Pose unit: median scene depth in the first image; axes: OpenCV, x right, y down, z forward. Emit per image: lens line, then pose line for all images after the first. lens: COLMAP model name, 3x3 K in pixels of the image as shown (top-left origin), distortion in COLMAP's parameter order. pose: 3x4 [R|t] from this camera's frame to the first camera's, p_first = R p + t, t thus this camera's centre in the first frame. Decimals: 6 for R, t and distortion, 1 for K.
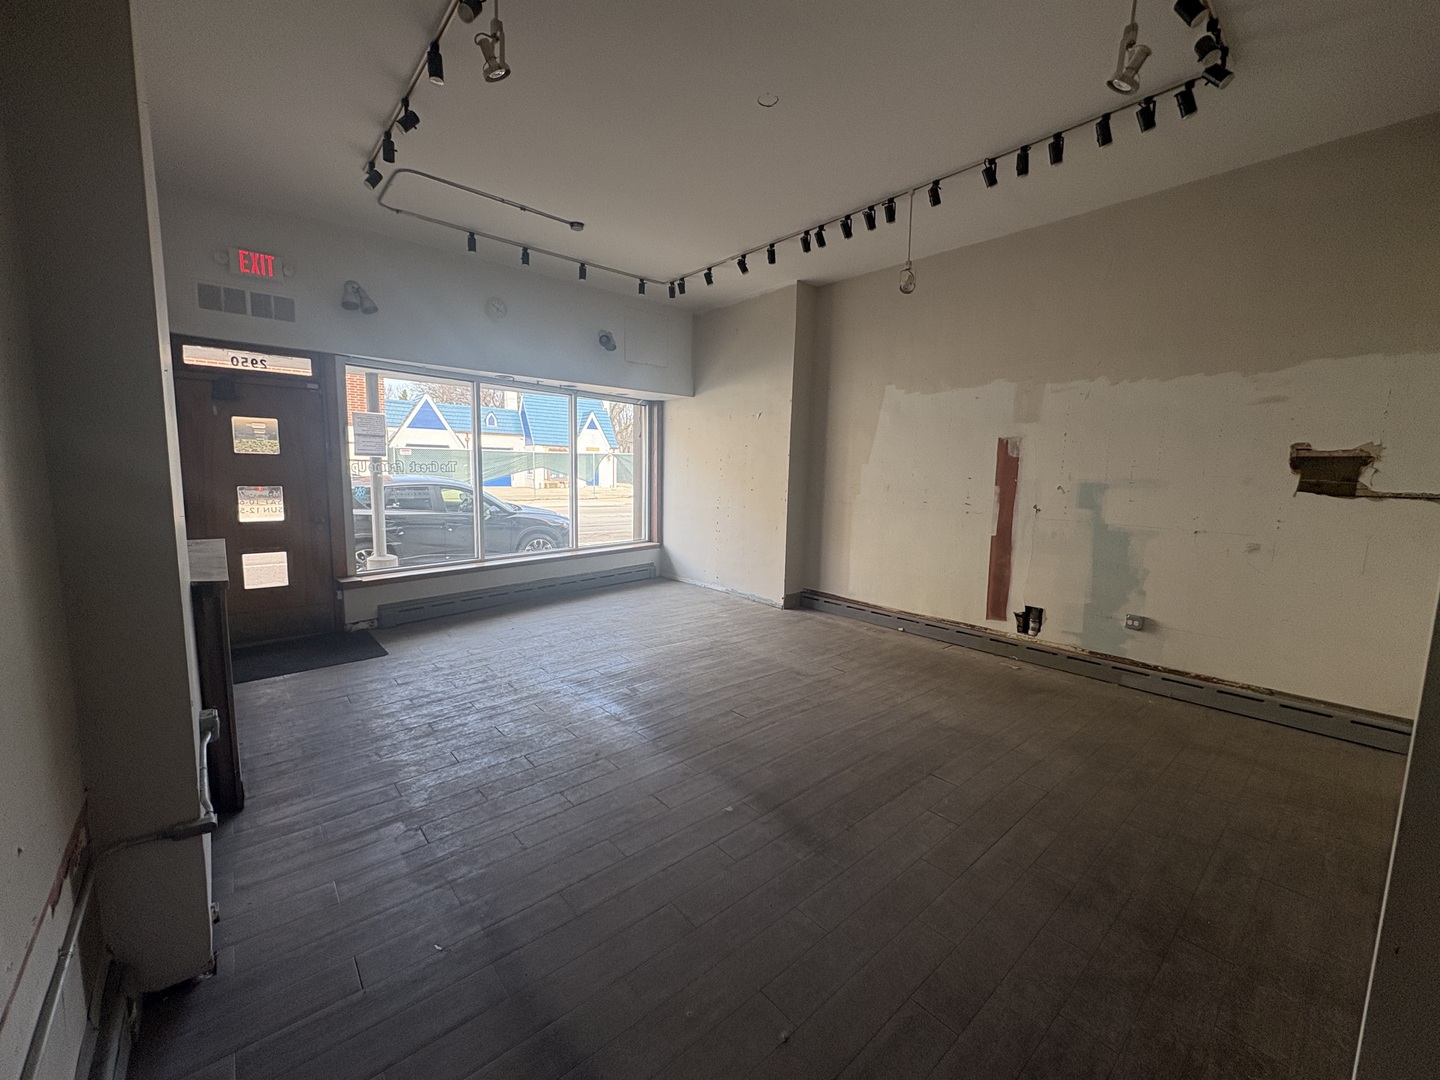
lens RADIAL K [[573.9, 0, 726.9], [0, 573.9, 534.3], [0, 0, 1]] dist [-0.003469, -0.000142]
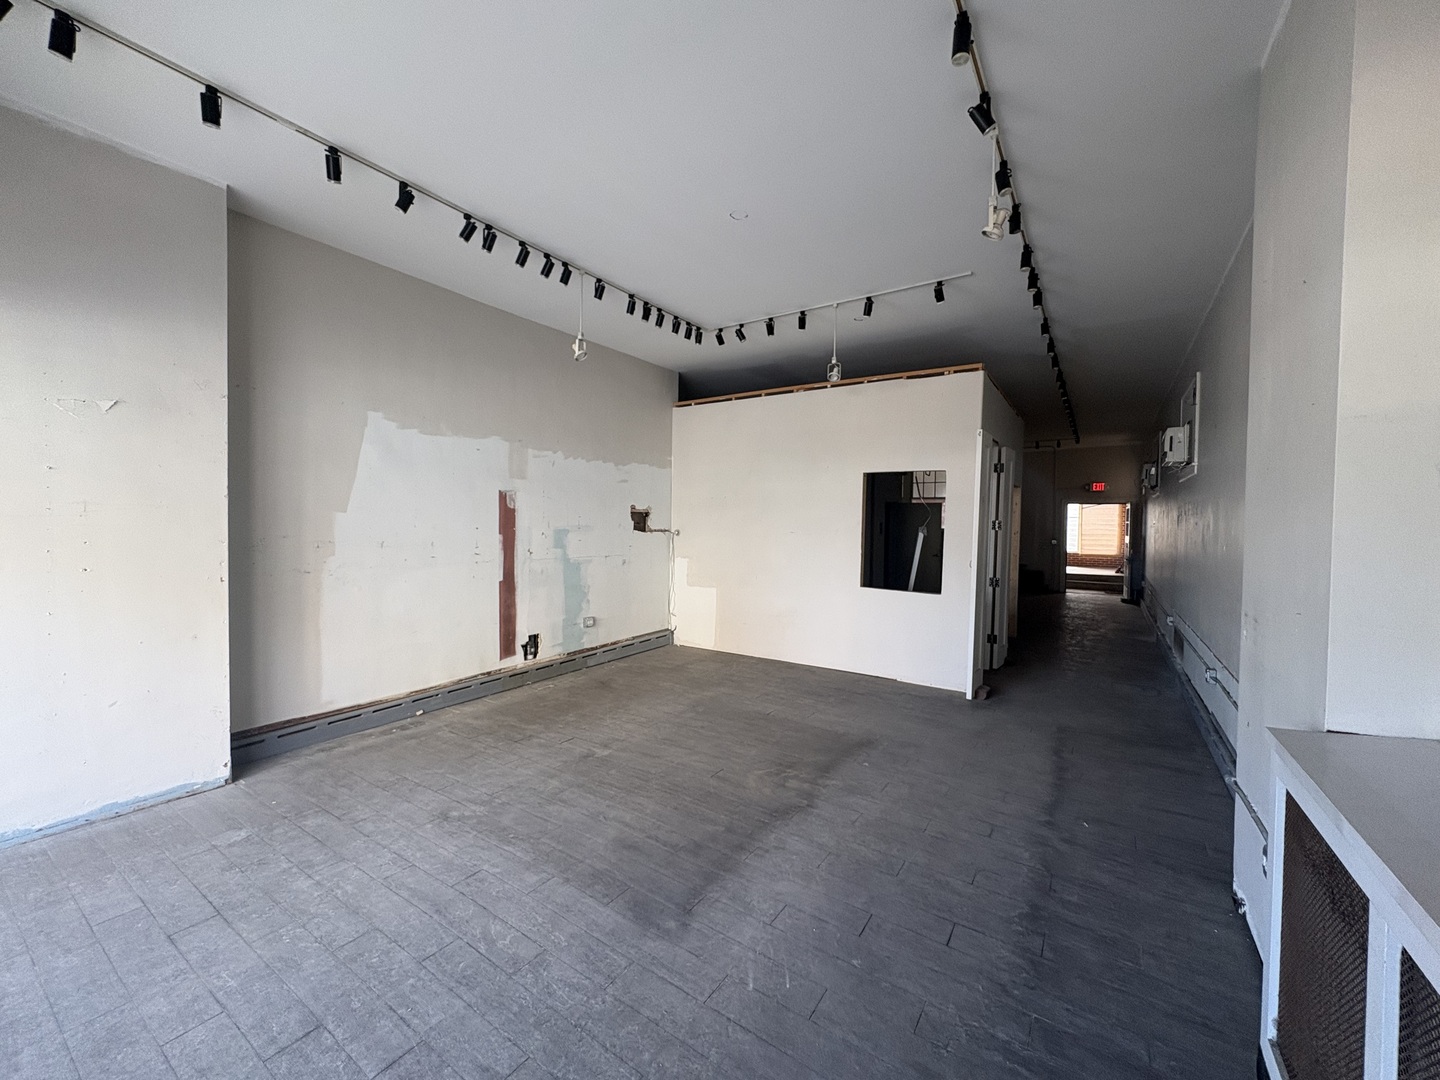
lens RADIAL K [[573.9, 0, 728.8], [0, 573.9, 538.3], [0, 0, 1]] dist [-0.003469, -0.000142]
pose [[-0.270662, -0.053517, 0.961186, -0.757605], [0.090051, 0.992668, 0.080627, -0.139930], [-0.958453, 0.108378, -0.263858, 0.972899]]
